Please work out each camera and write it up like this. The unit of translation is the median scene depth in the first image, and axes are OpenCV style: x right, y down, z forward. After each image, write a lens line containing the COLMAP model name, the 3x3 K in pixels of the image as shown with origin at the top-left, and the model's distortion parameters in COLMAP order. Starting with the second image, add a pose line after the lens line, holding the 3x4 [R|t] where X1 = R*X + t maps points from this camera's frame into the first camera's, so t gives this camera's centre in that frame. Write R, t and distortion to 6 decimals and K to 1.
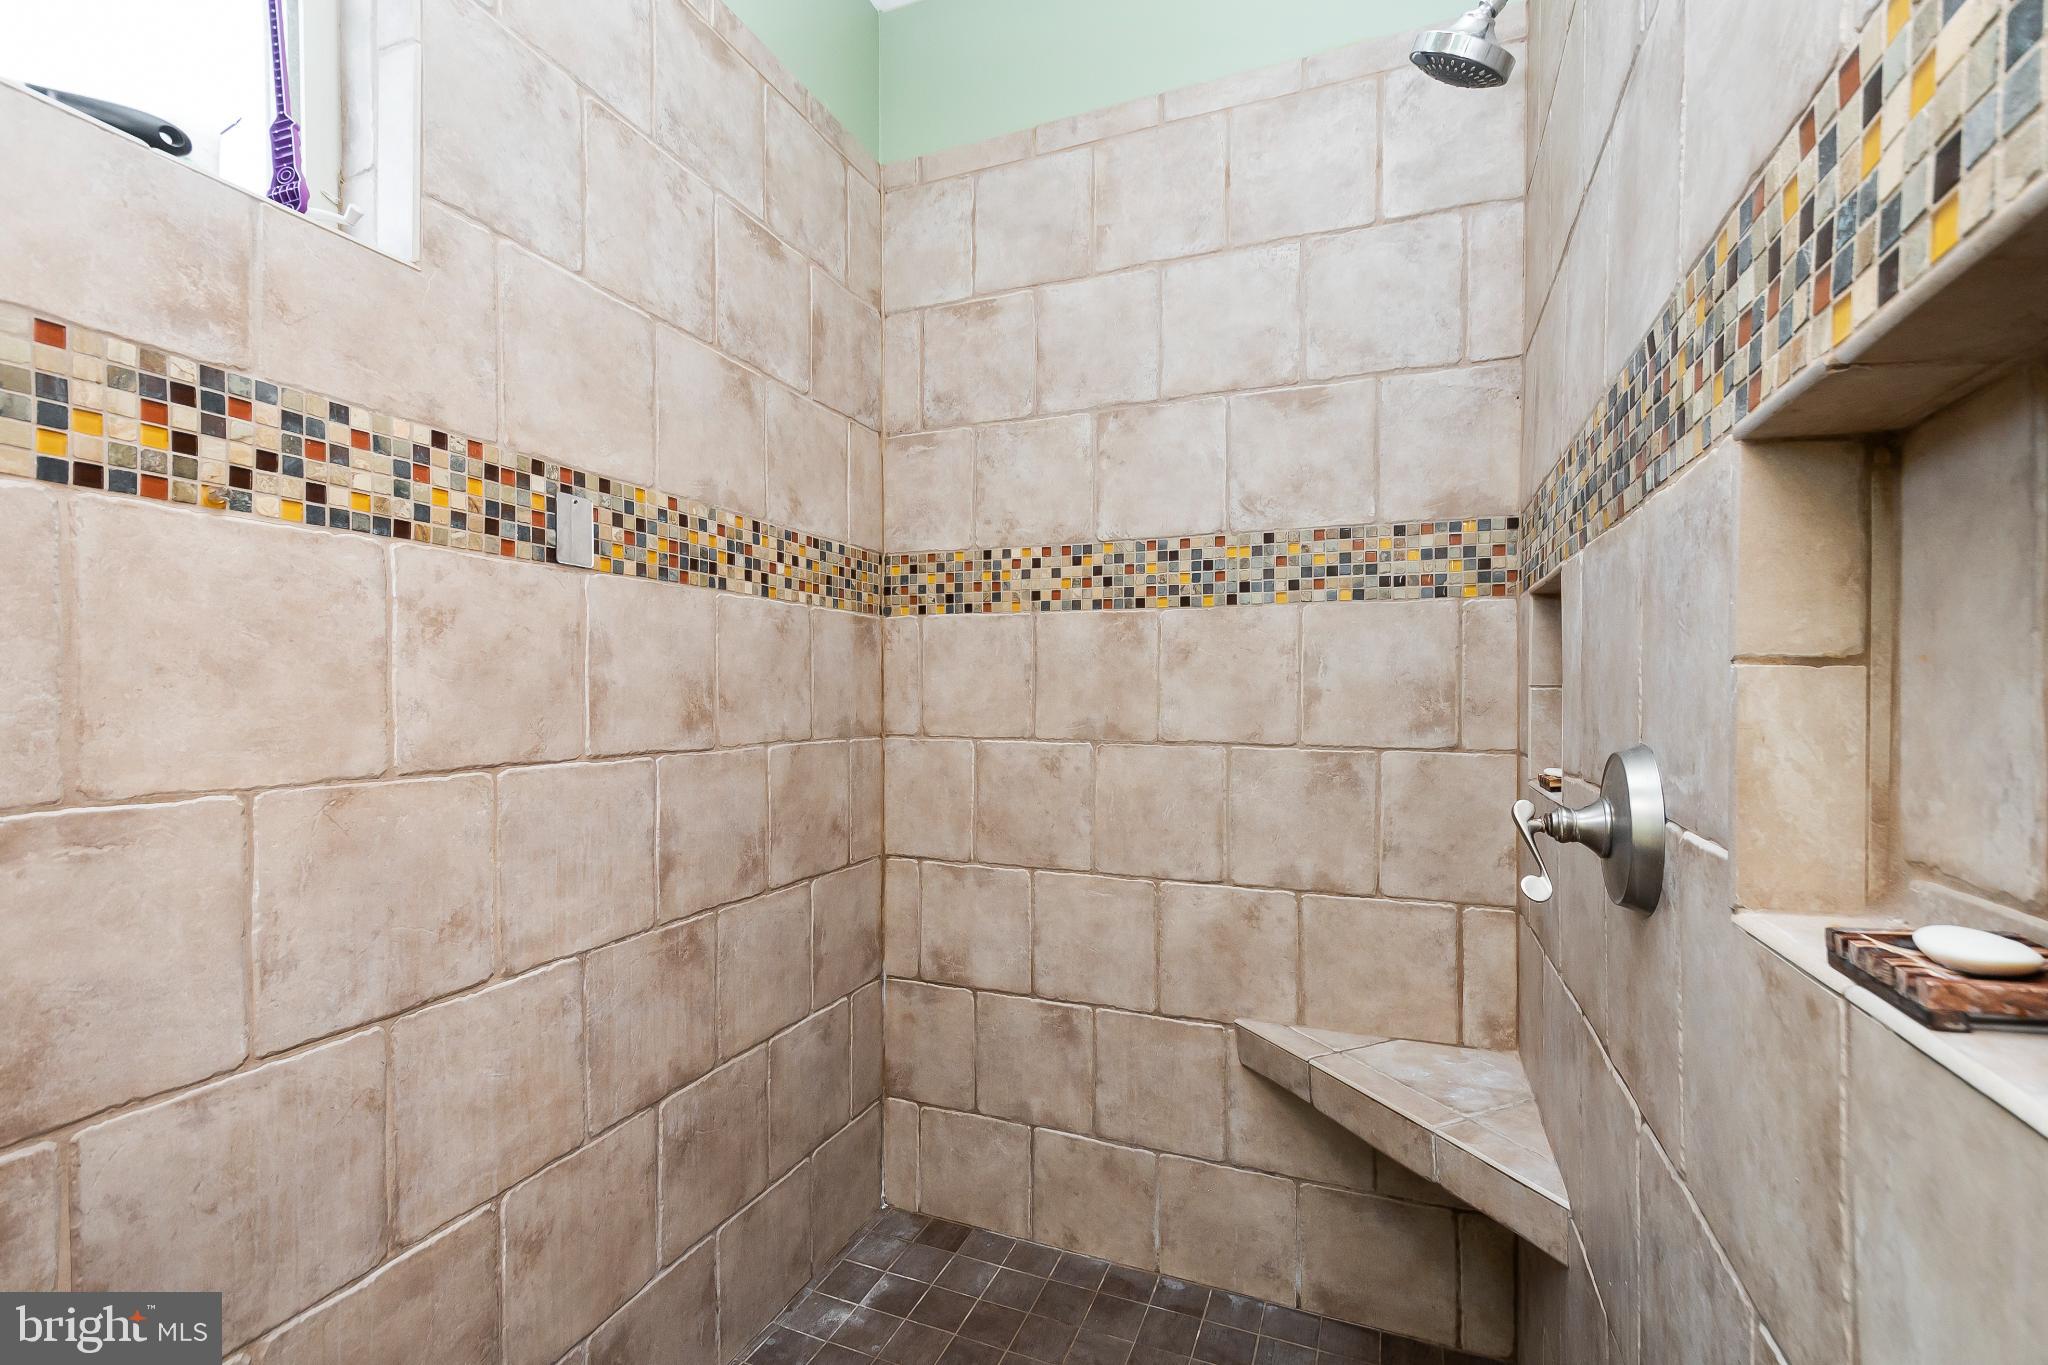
lens RADIAL K [[899.9, 0, 1041.2], [0, 899.9, 707.7], [0, 0, 1]] dist [0.001529, -0.000050]
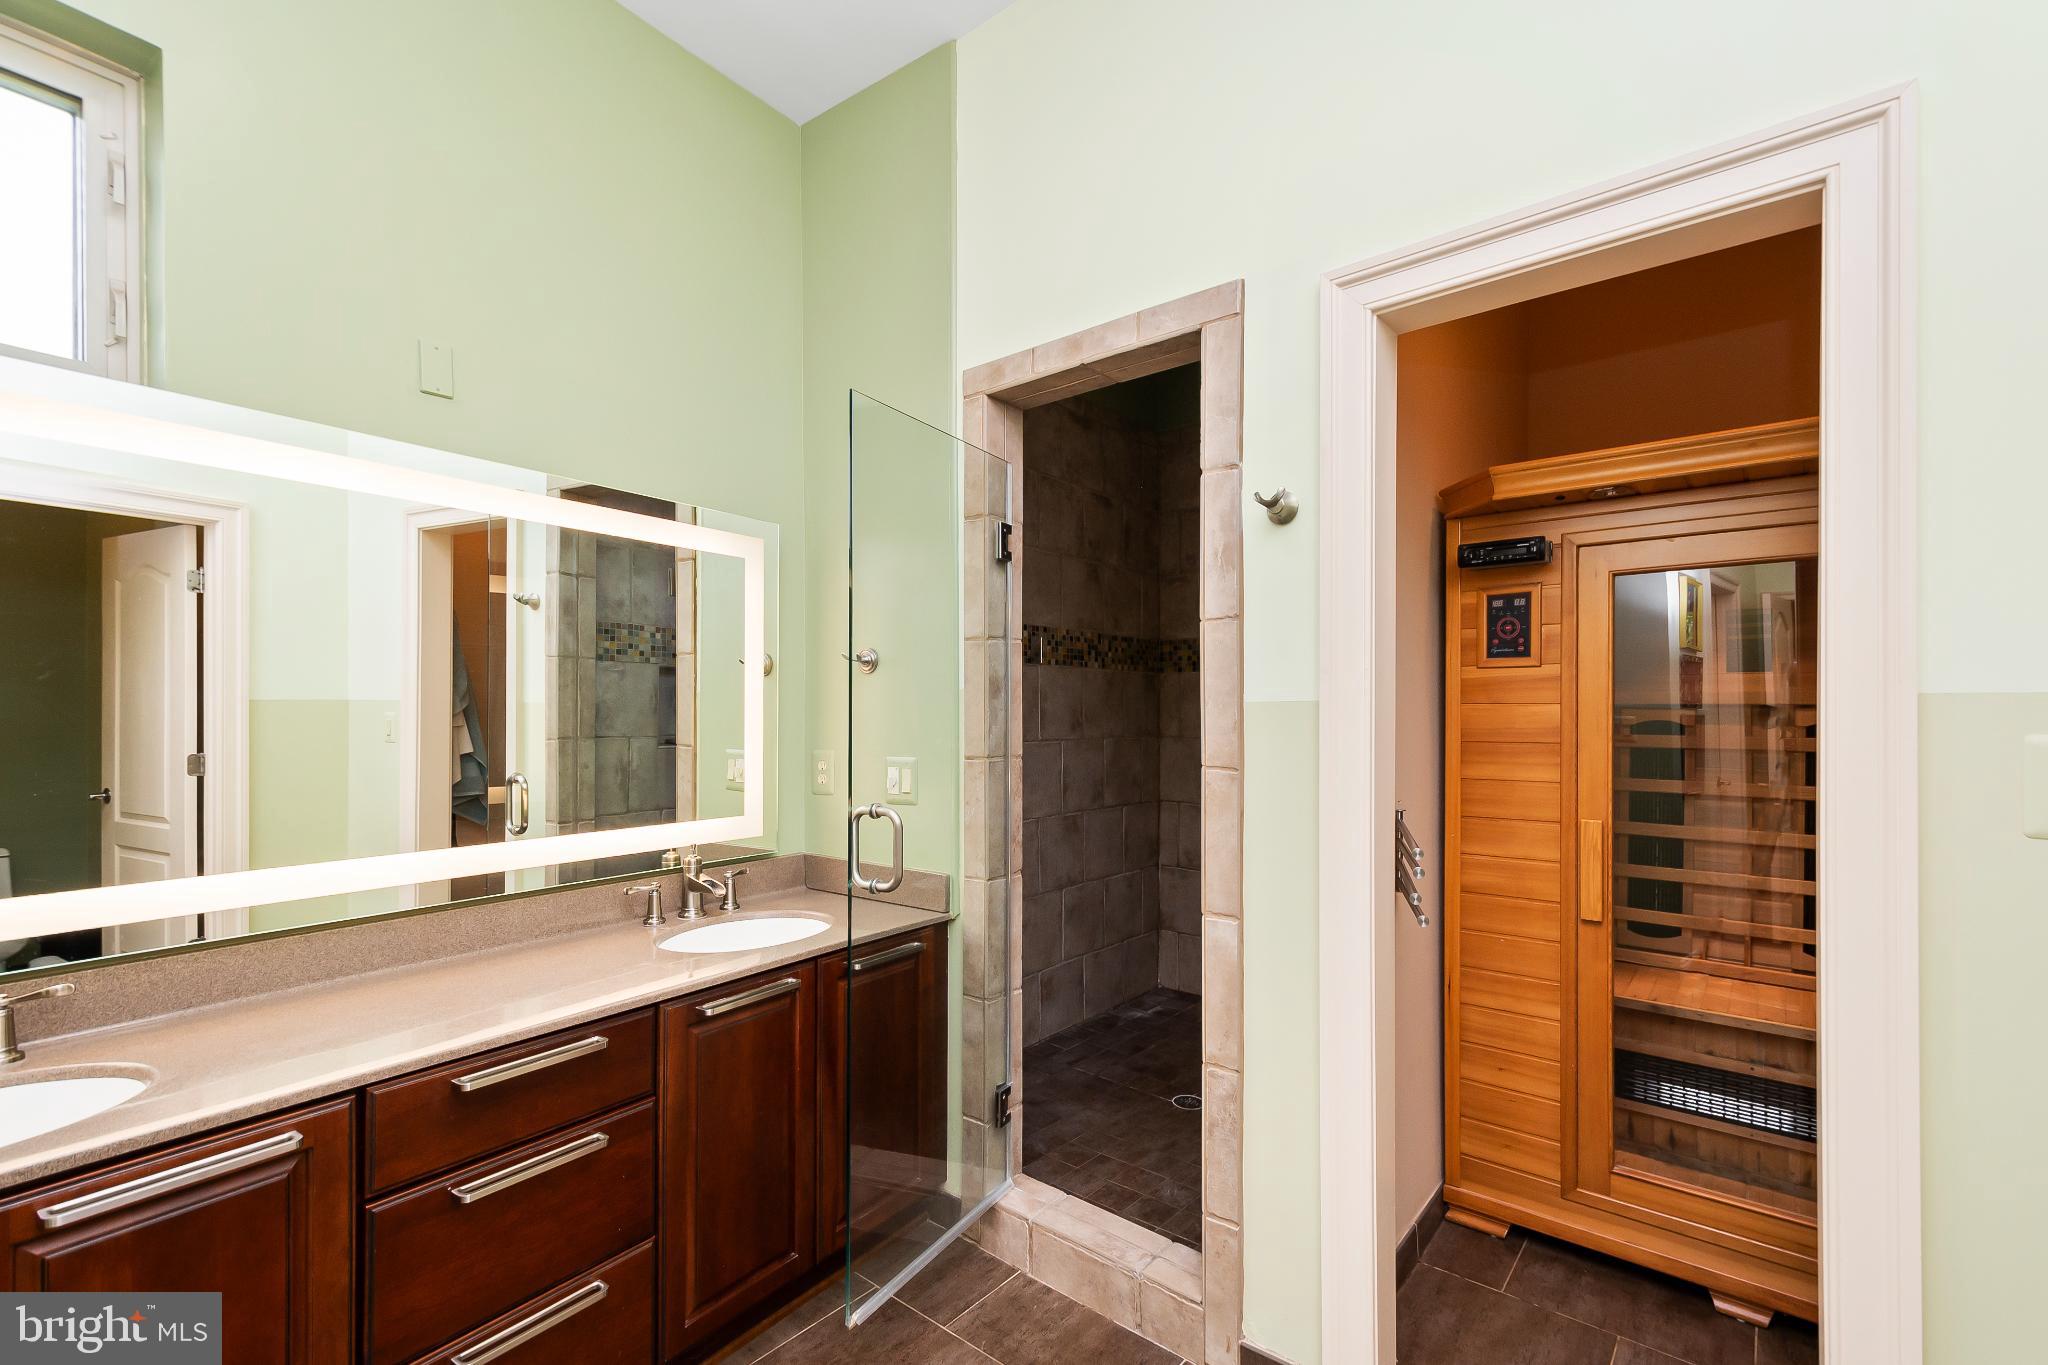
lens RADIAL K [[899.9, 0, 1041.2], [0, 899.9, 707.7], [0, 0, 1]] dist [0.001529, -0.000050]
pose [[0.951449, -0.002057, -0.307801, 0.205123], [-0.004722, 0.999762, -0.021277, 0.014668], [0.307771, 0.021697, 0.951213, -1.053998]]
